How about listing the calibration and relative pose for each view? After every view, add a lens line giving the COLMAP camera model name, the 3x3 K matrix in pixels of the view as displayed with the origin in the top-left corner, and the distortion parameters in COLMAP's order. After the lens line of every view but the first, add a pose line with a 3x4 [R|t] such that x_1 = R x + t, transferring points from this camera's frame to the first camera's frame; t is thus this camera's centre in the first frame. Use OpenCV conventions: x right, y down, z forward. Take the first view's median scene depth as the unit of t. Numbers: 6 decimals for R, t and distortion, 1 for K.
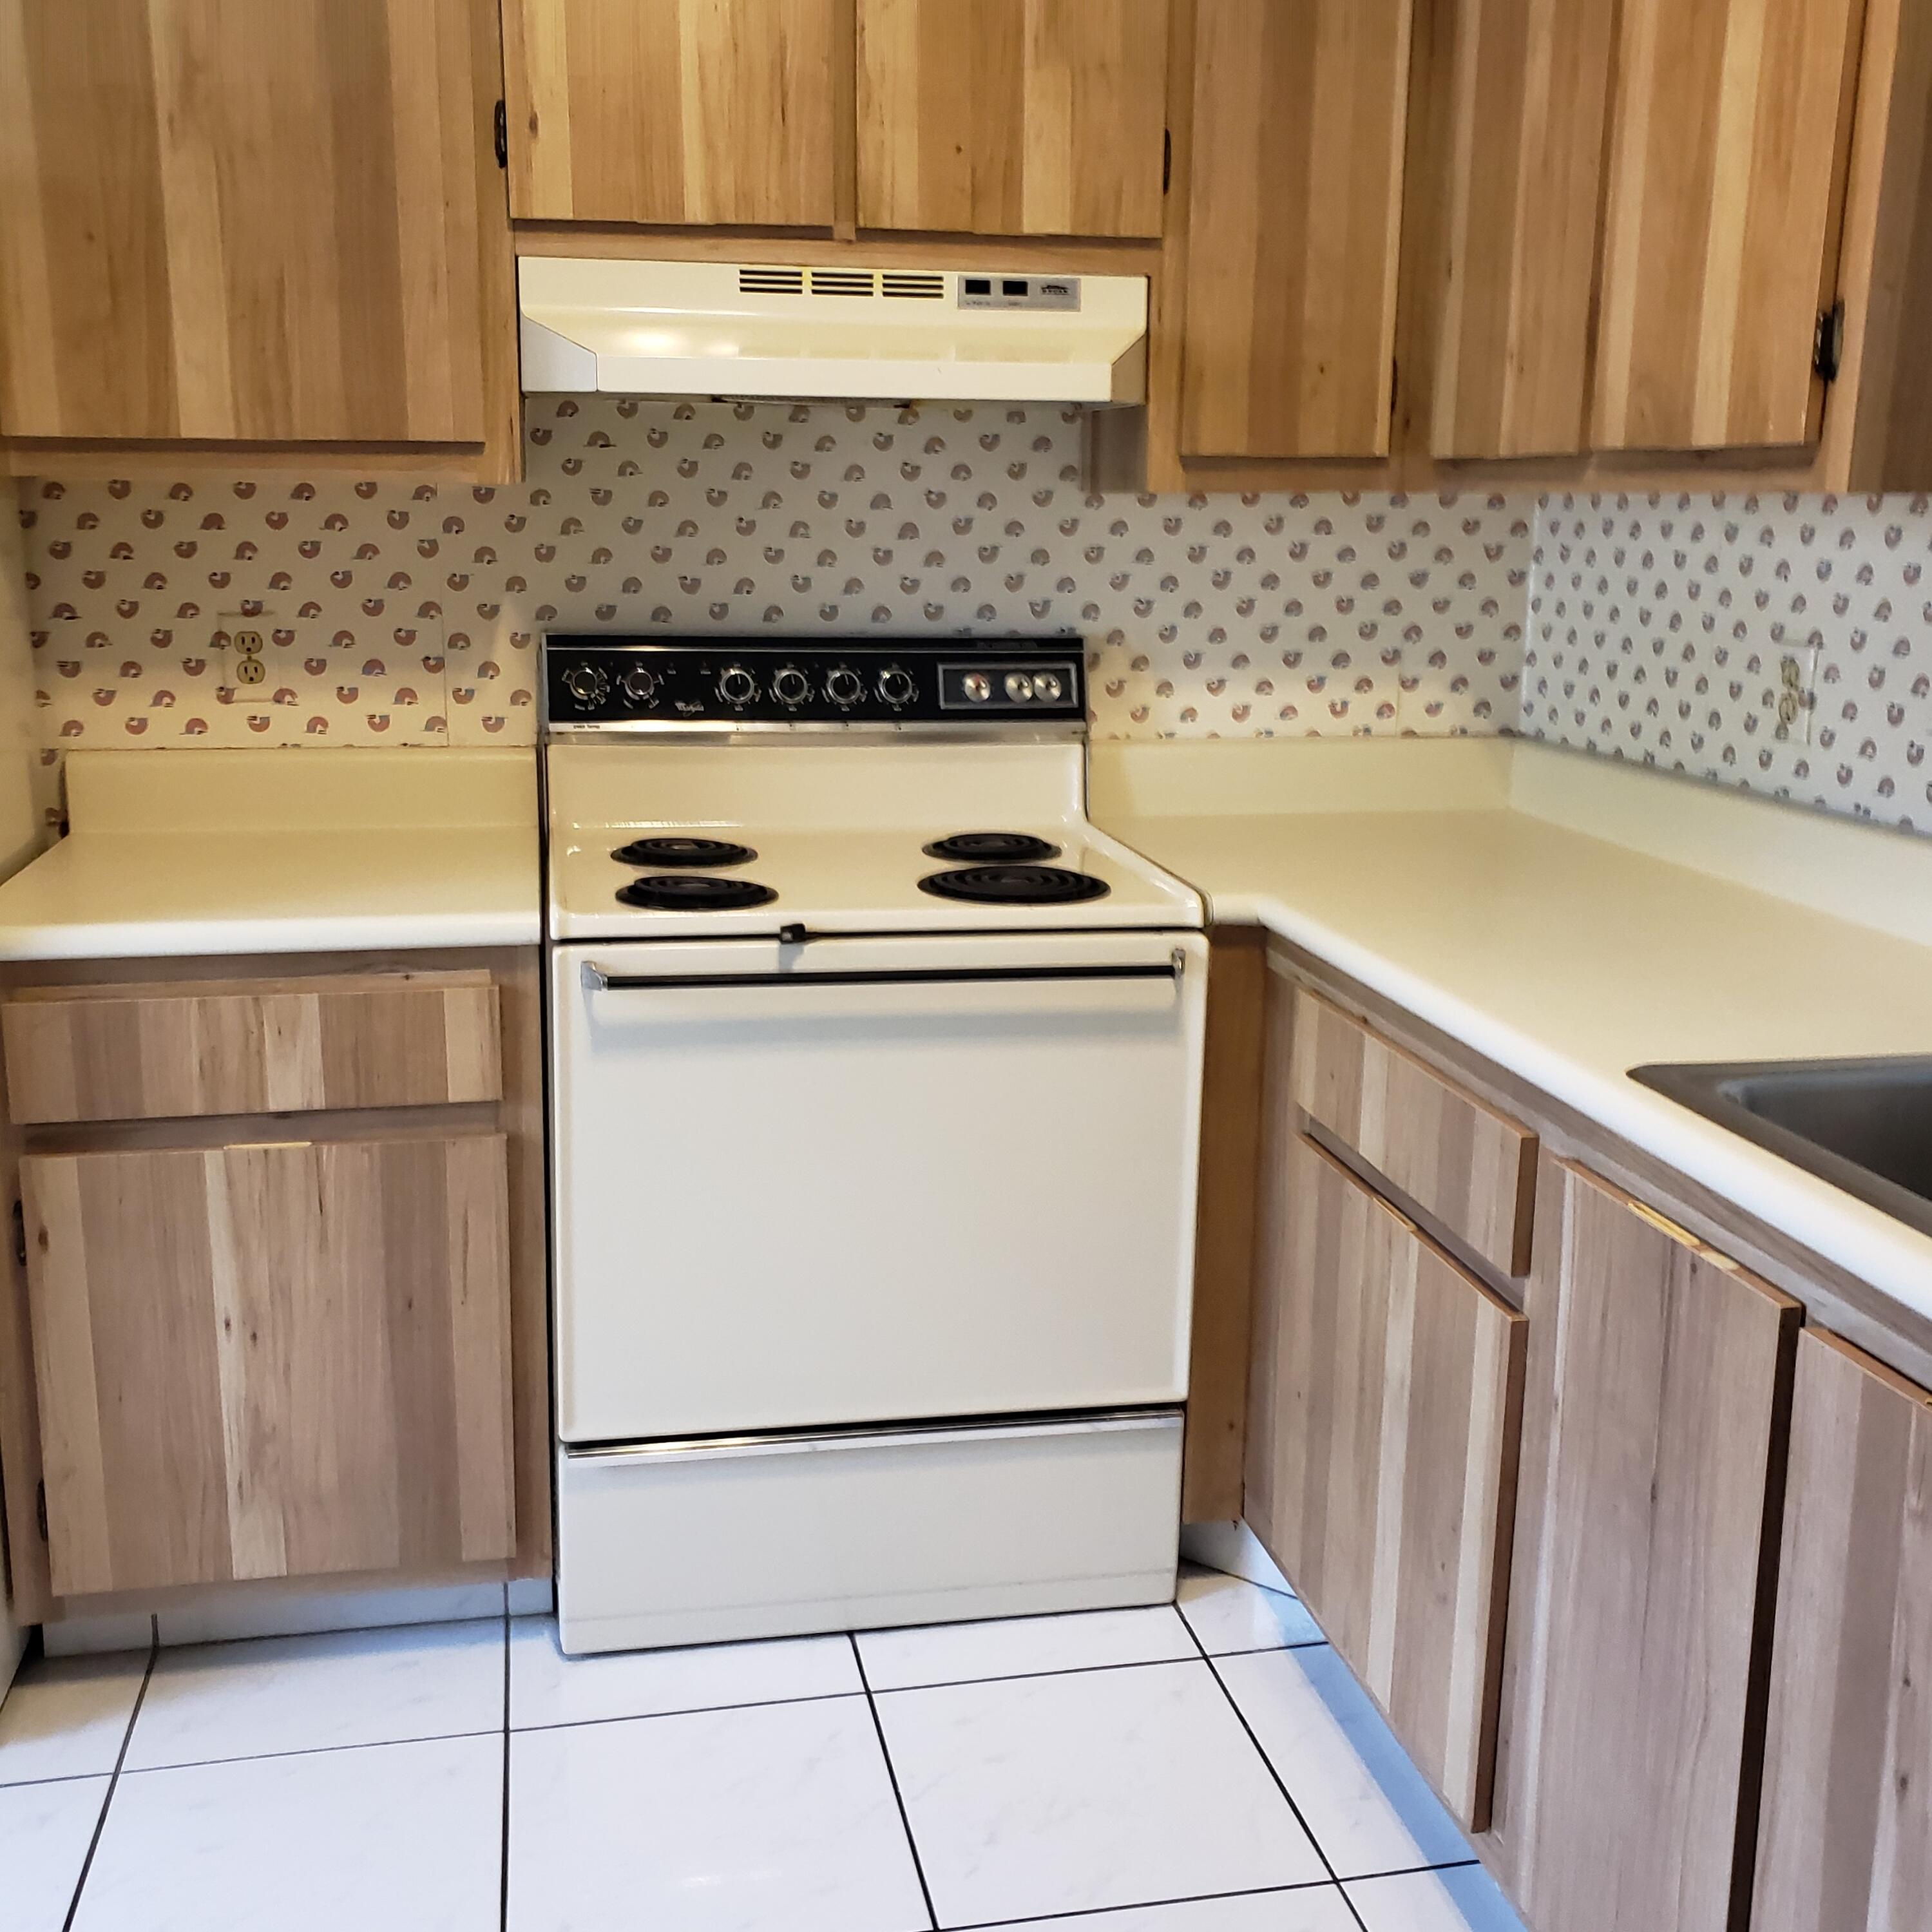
lens RADIAL K [[2065.5, 0, 1042.4], [0, 2065.5, 1008.8], [0, 0, 1]] dist [0.126365, -0.250666]
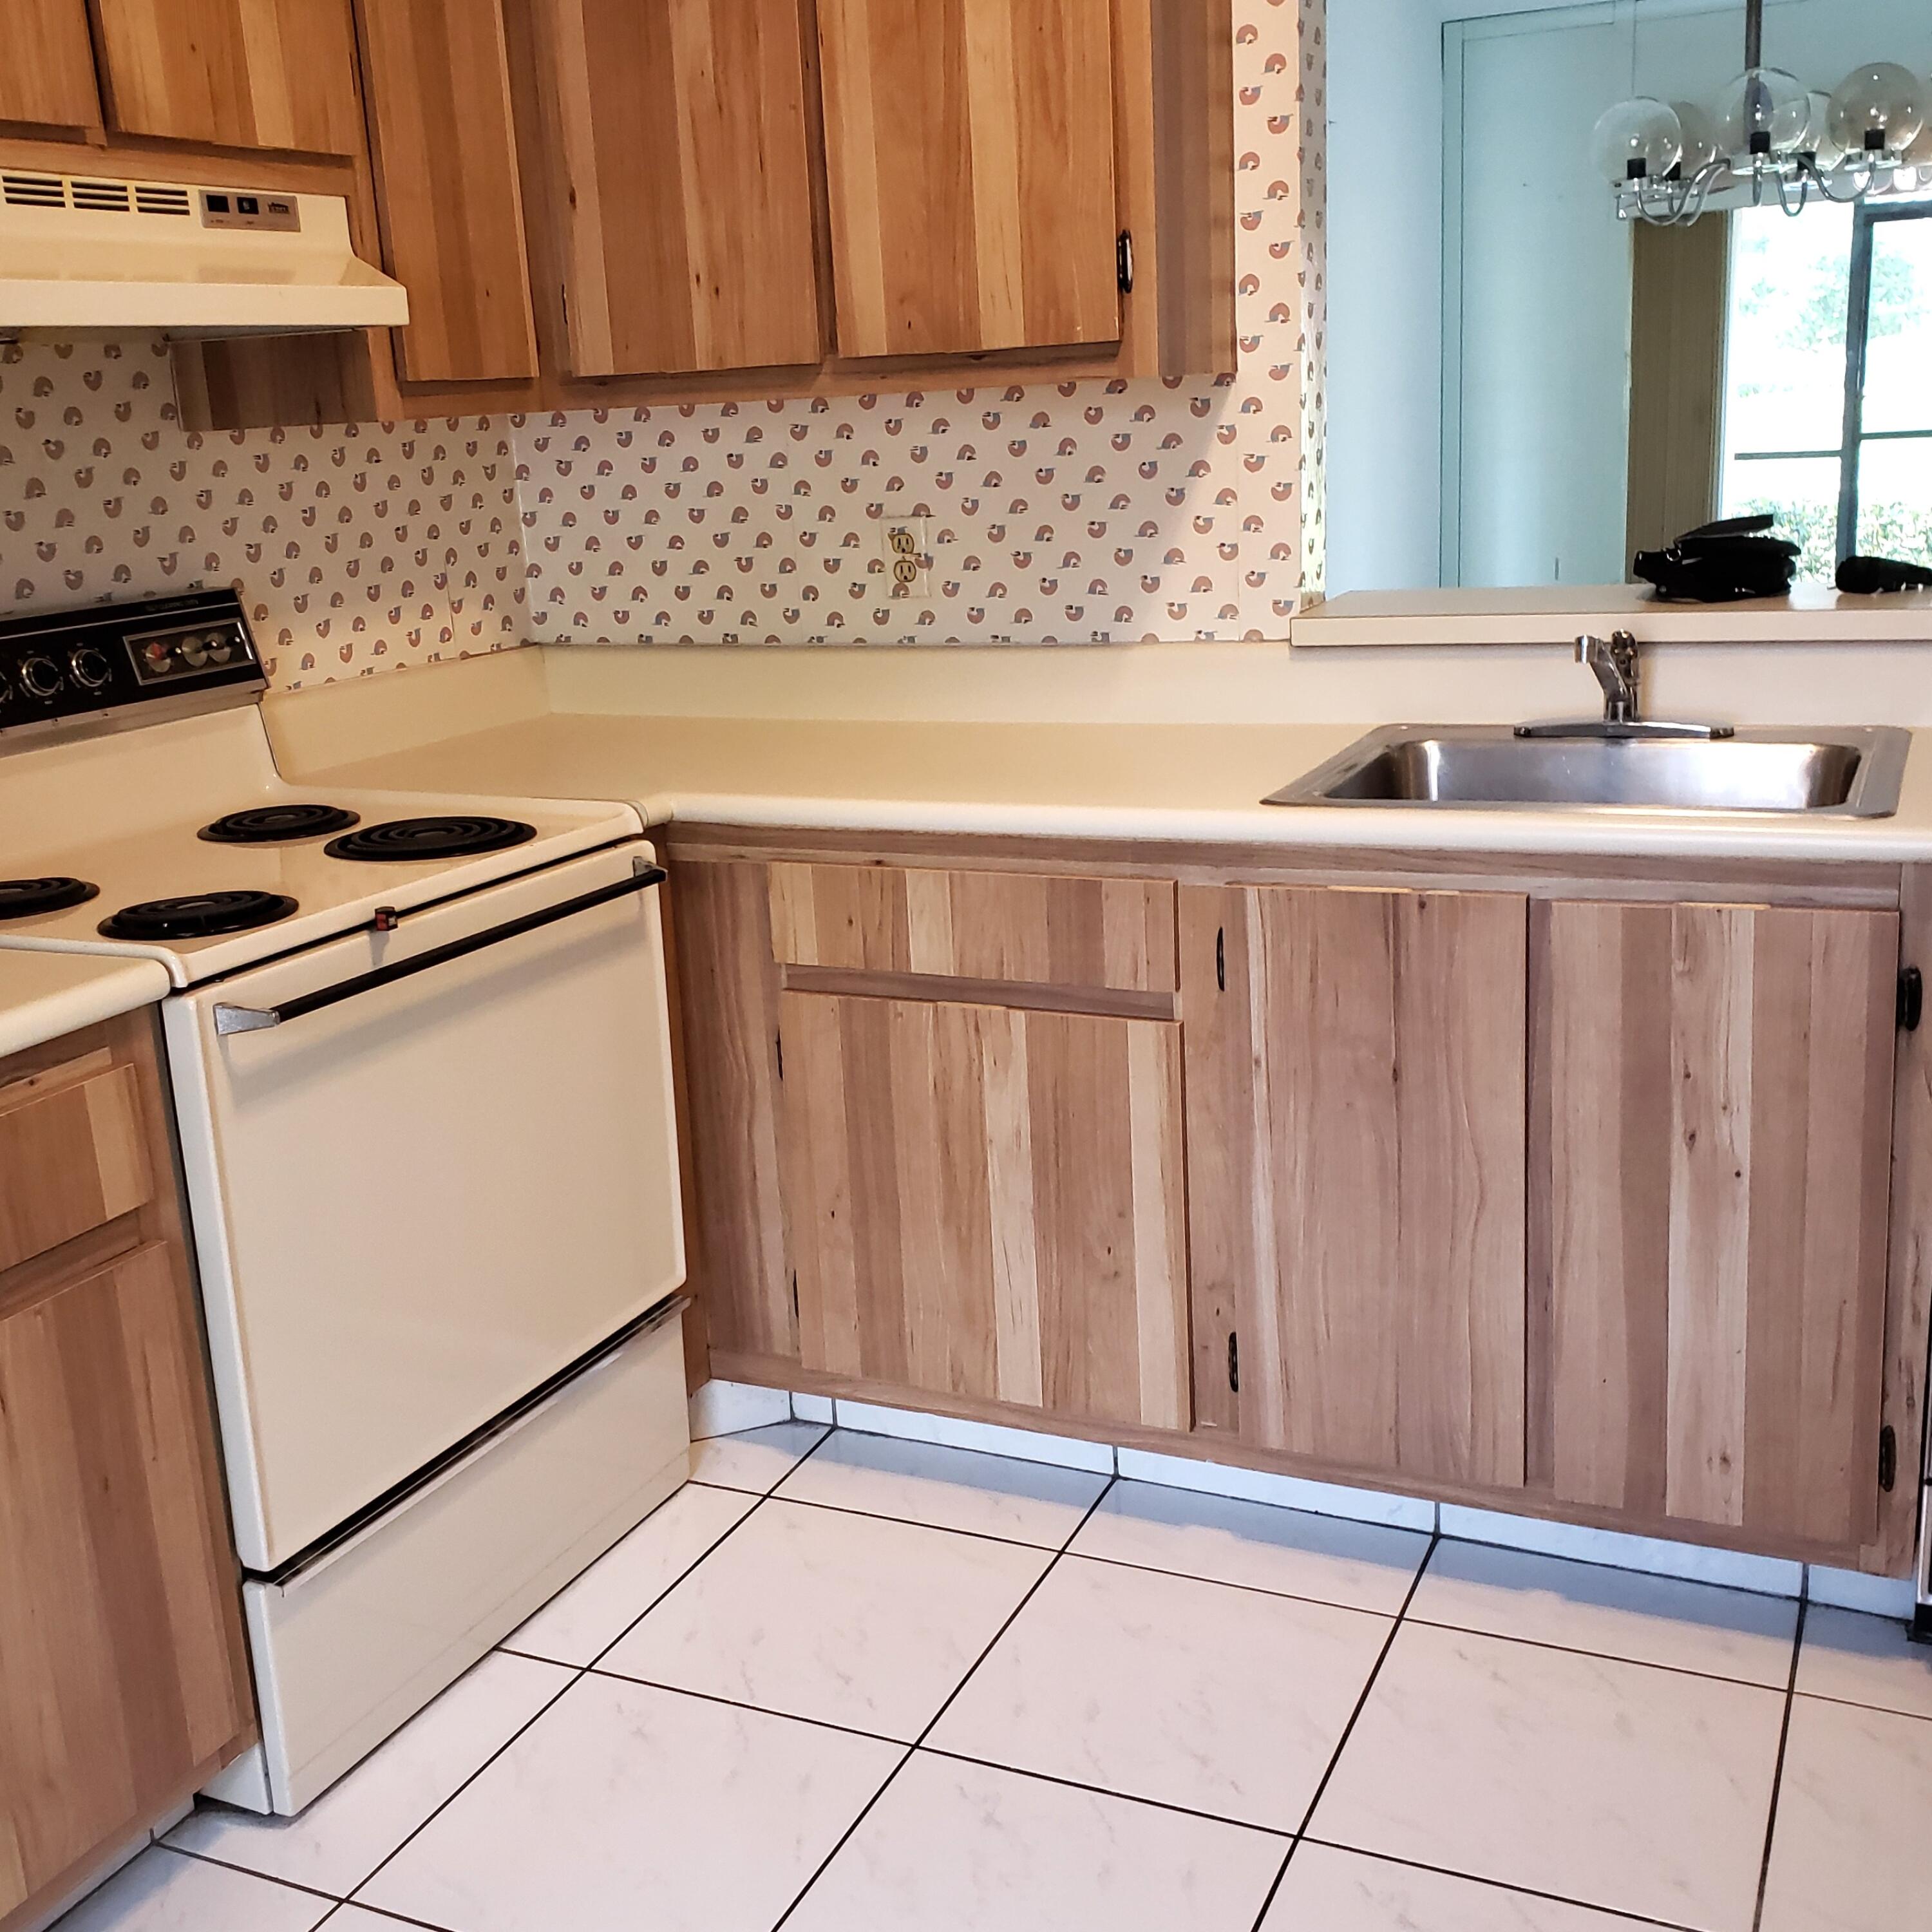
lens RADIAL K [[2065.5, 0, 1042.4], [0, 2065.5, 1008.8], [0, 0, 1]] dist [0.126365, -0.250666]
pose [[0.583407, -0.270513, 0.765806, -0.583971], [0.254787, 0.956262, 0.143688, -0.049147], [-0.771181, 0.111288, 0.626814, 0.185667]]
